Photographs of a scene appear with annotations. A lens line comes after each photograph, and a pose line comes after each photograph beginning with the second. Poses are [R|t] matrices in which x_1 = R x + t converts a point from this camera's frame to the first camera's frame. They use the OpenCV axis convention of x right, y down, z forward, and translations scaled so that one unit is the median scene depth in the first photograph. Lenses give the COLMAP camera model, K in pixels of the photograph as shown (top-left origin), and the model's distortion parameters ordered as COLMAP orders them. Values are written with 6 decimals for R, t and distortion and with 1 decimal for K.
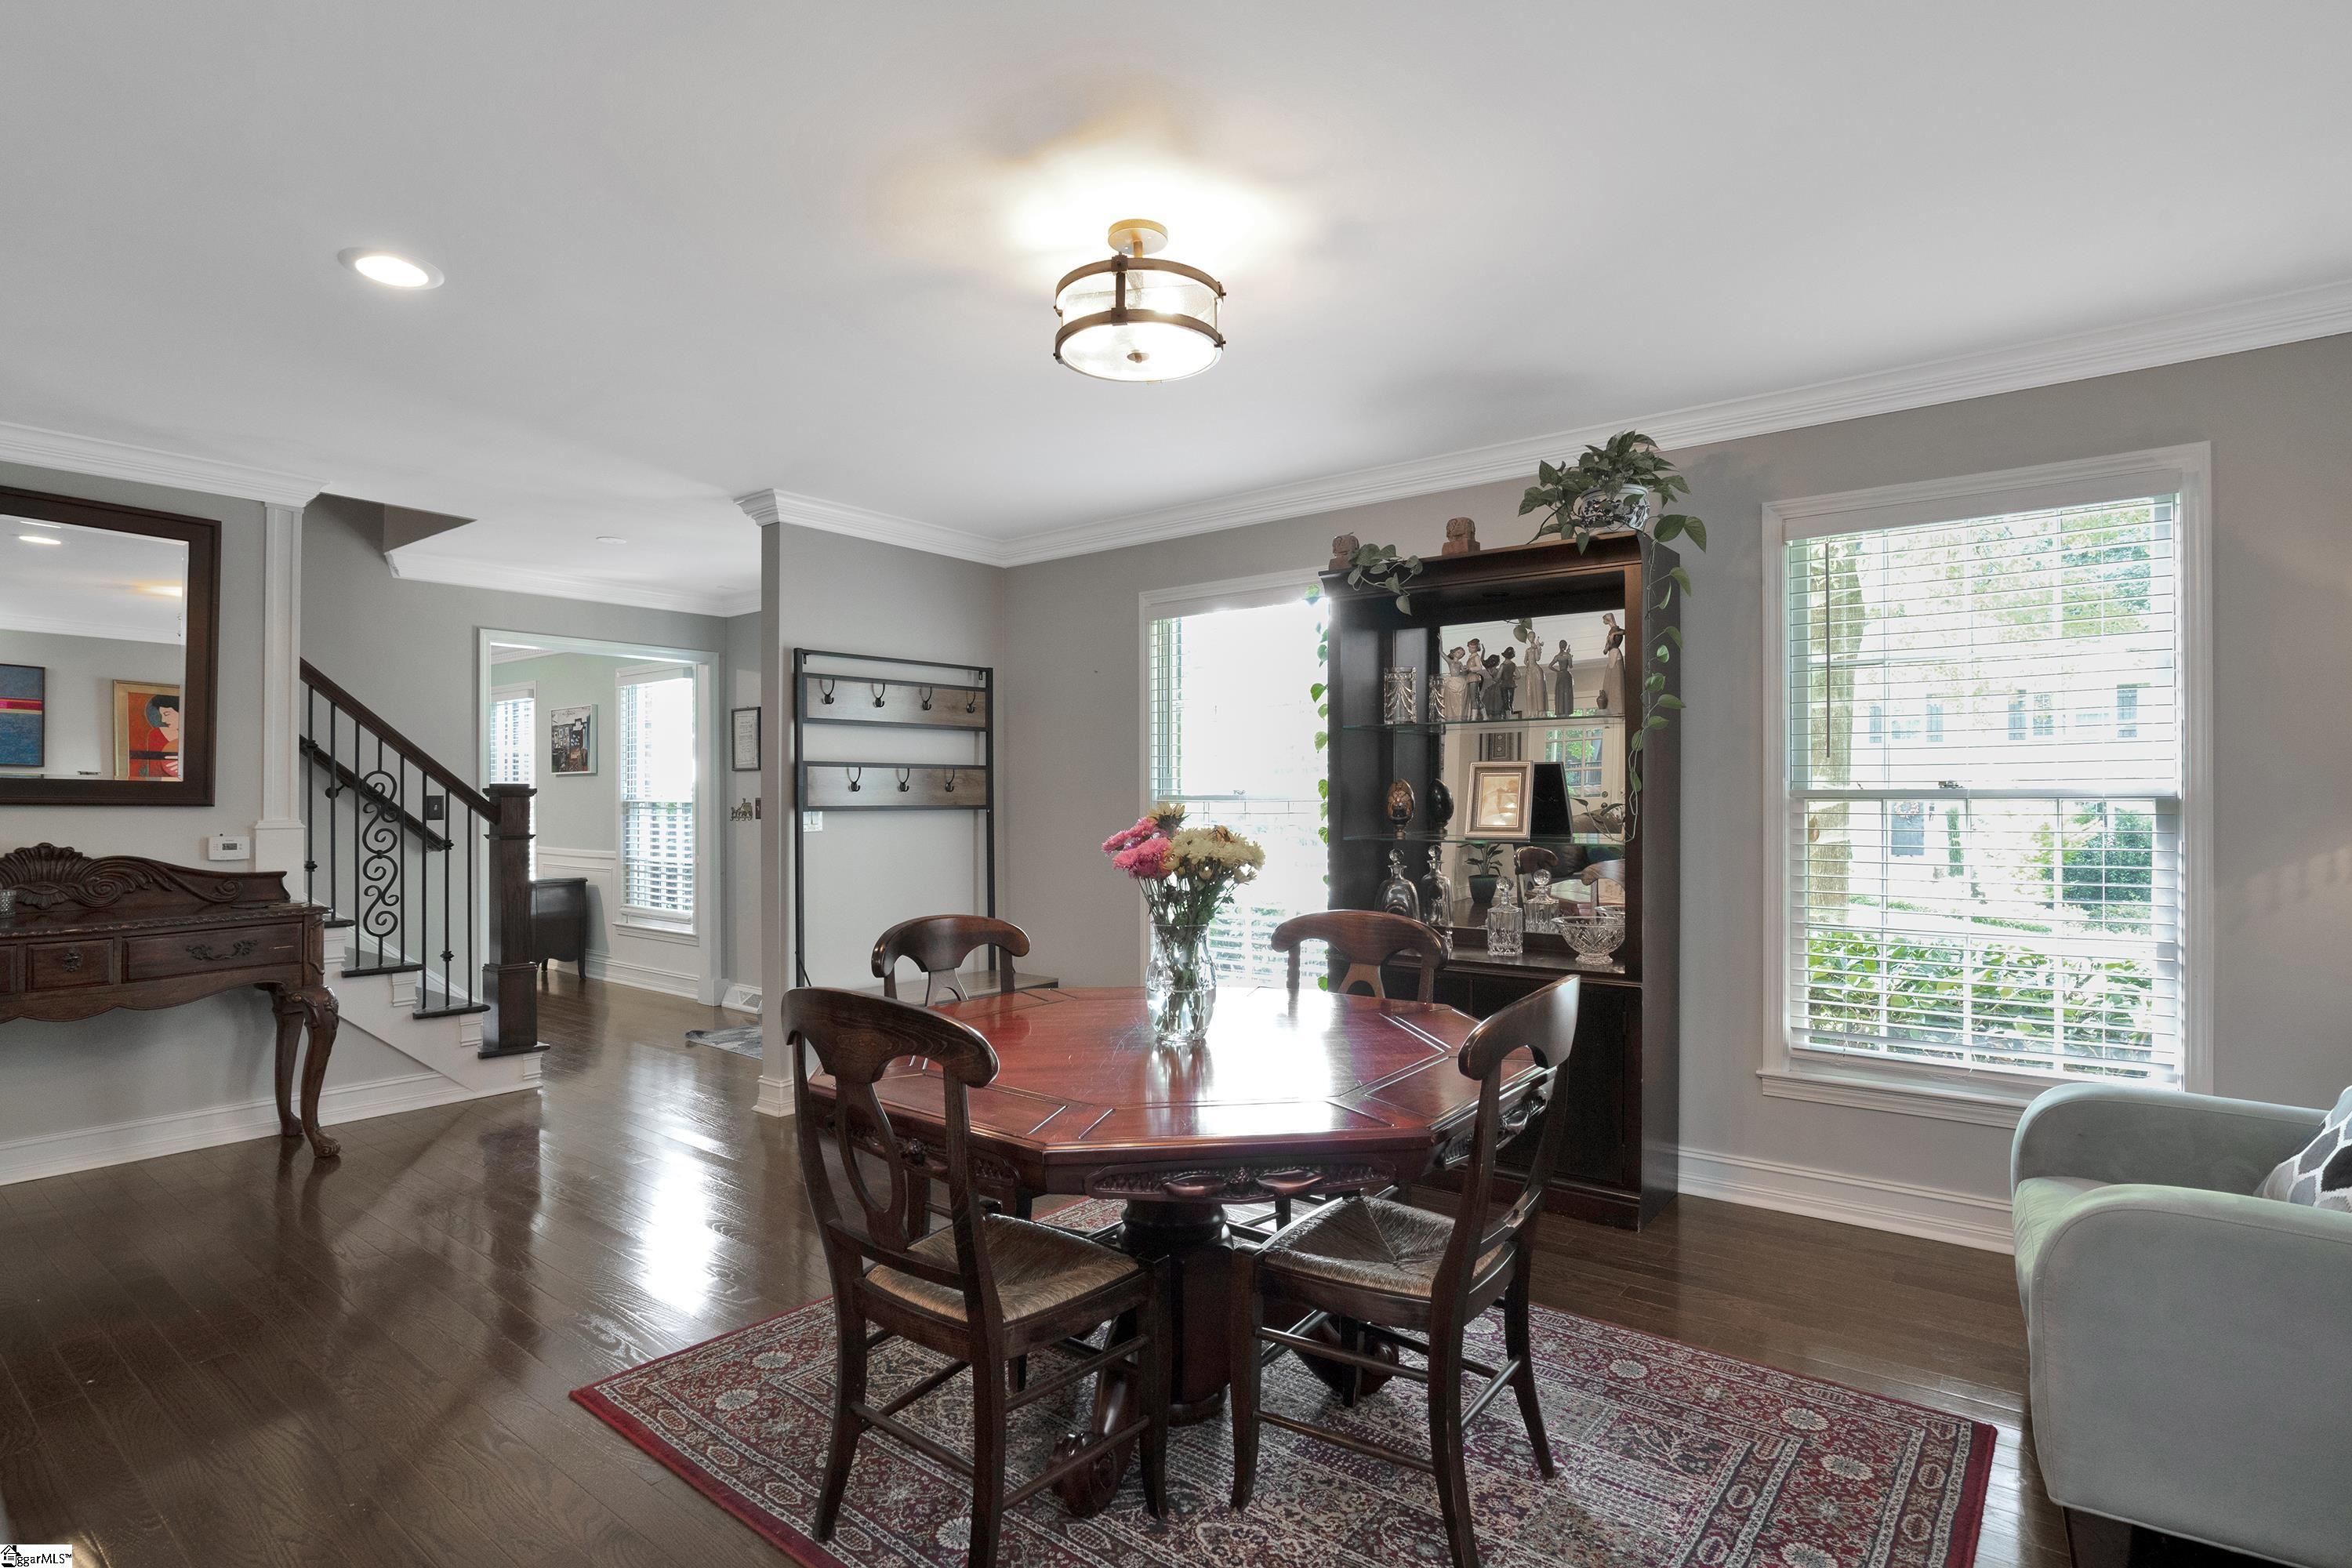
lens RADIAL K [[1193.6, 0, 1179.3], [0, 1193.6, 786.3], [0, 0, 1]] dist [-0.001930, -0.000042]
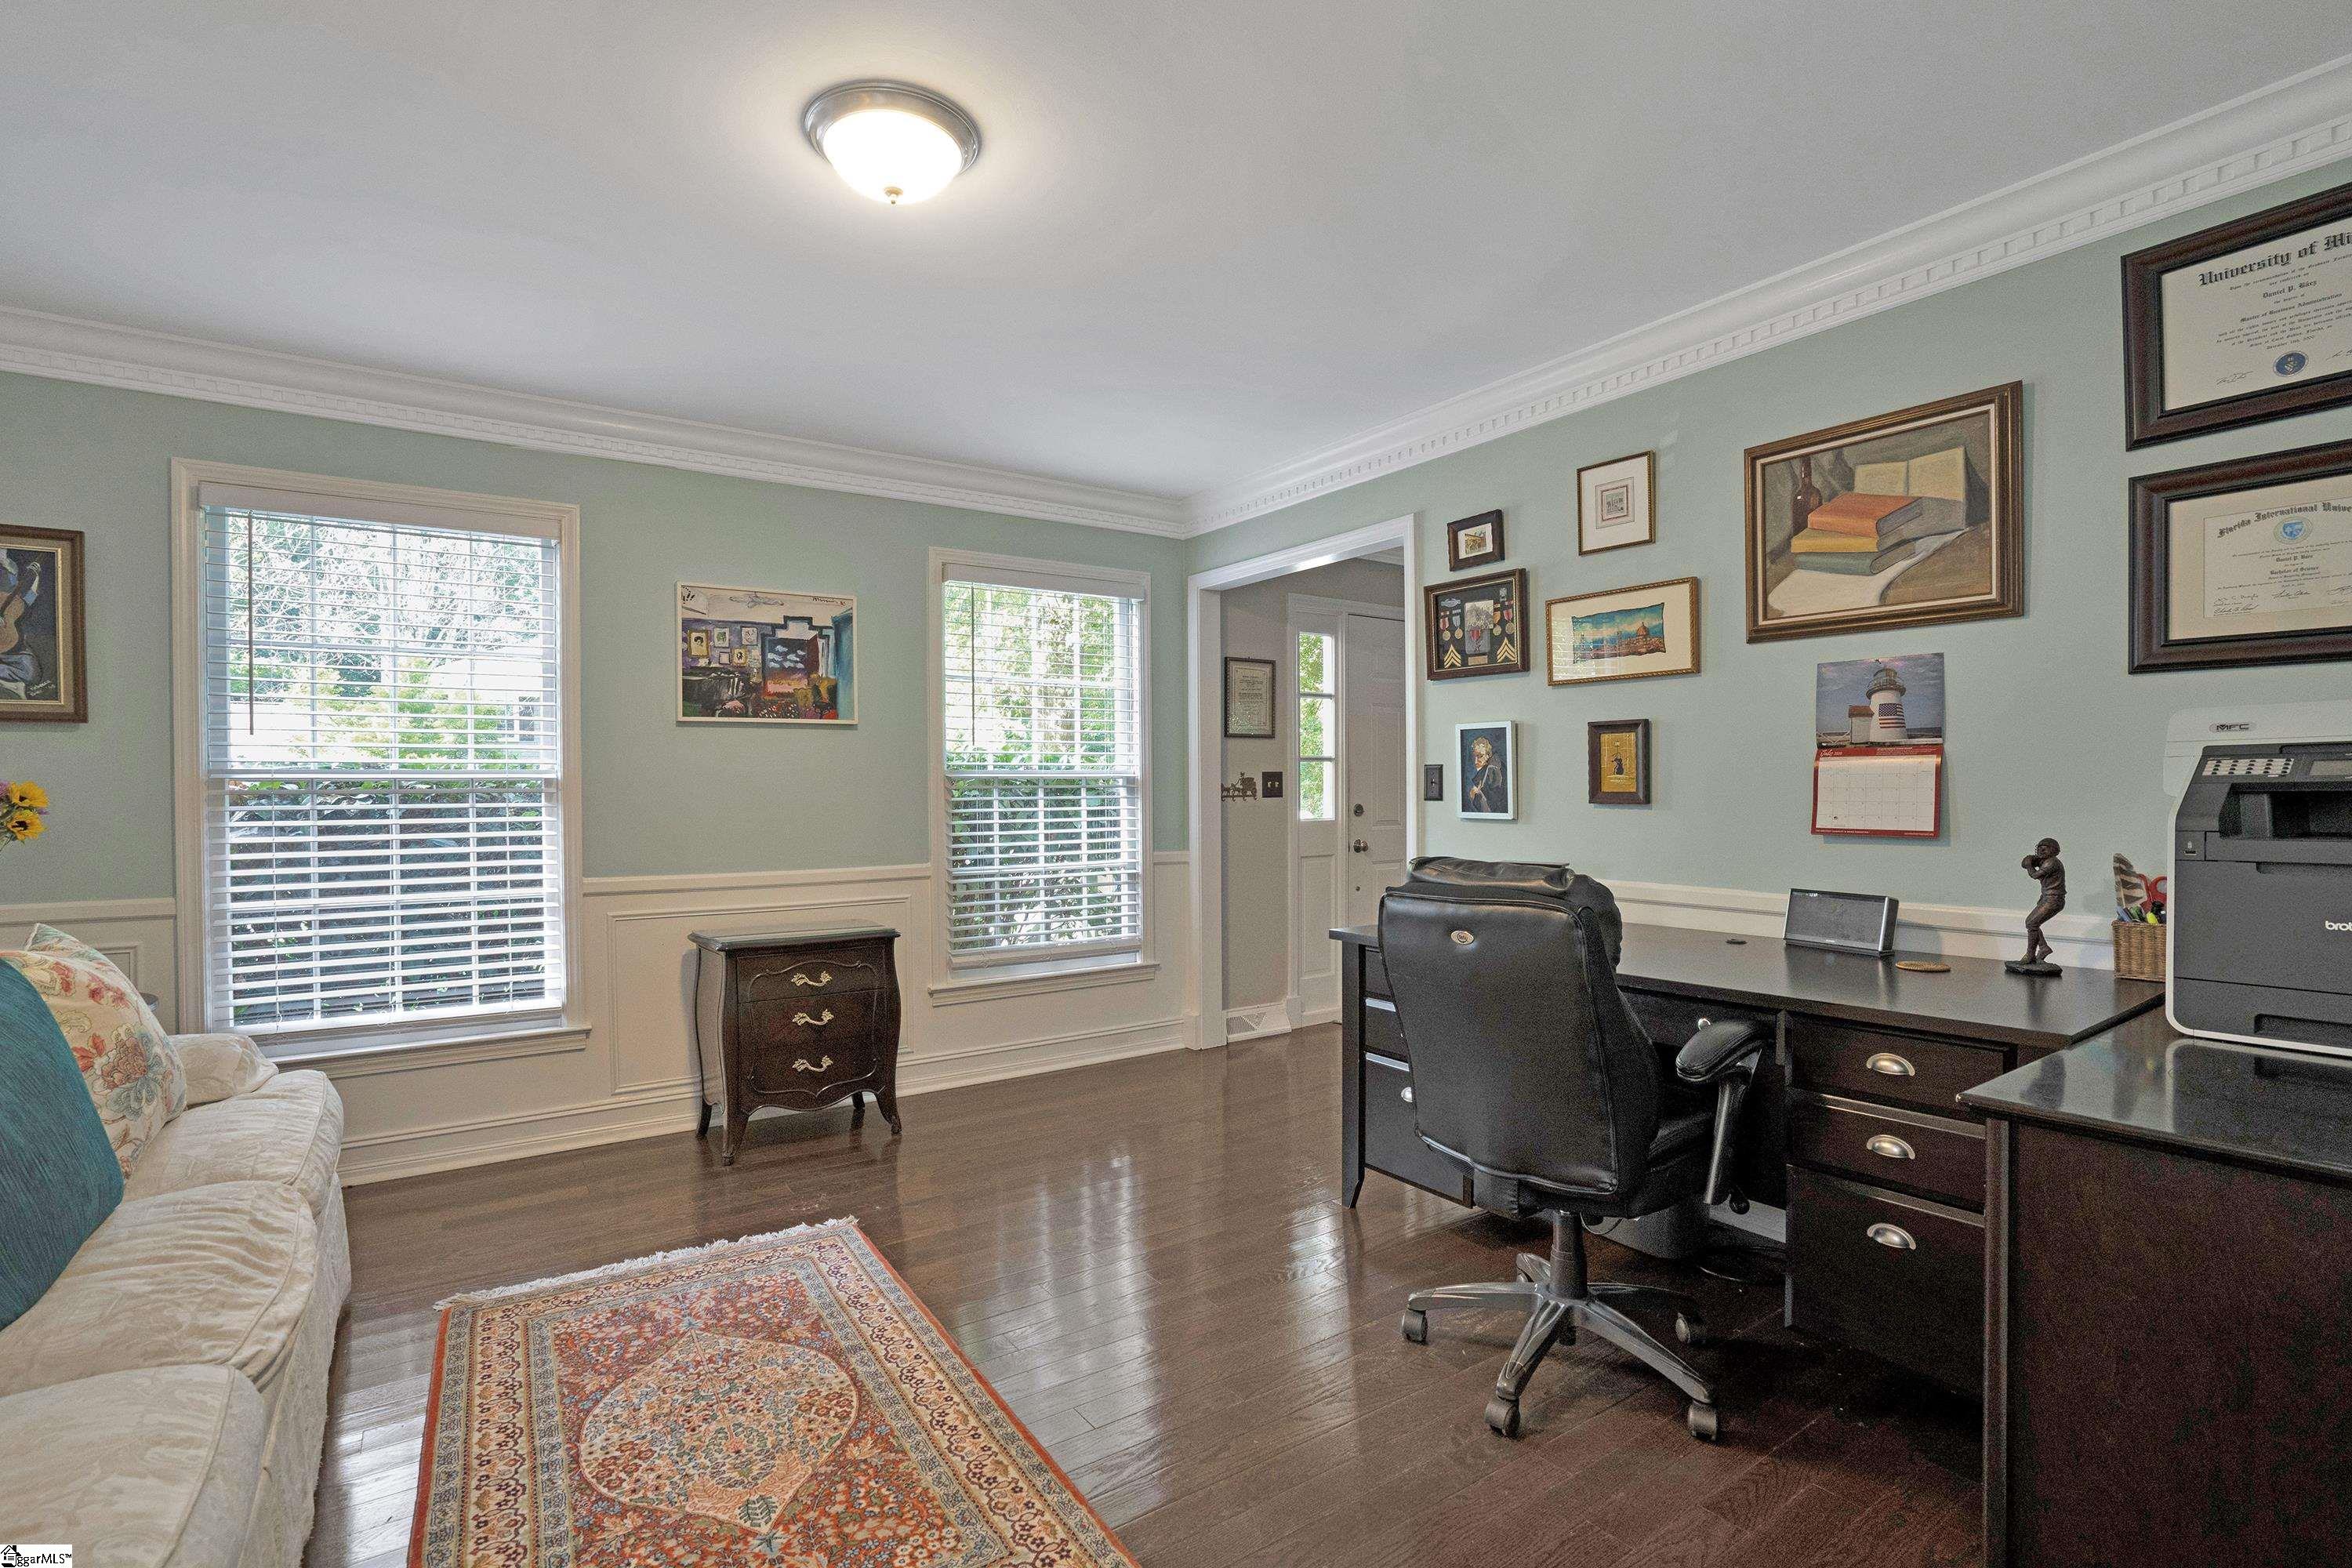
lens RADIAL K [[1089.6, 0, 1170.9], [0, 1089.6, 783.2], [0, 0, 1]] dist [-0.036192, 0.014611]
pose [[0.304182, -0.004117, 0.952605, -0.902337], [-0.003756, 0.999978, 0.005521, 0.011955], [-0.952607, -0.005258, 0.304159, 0.703376]]
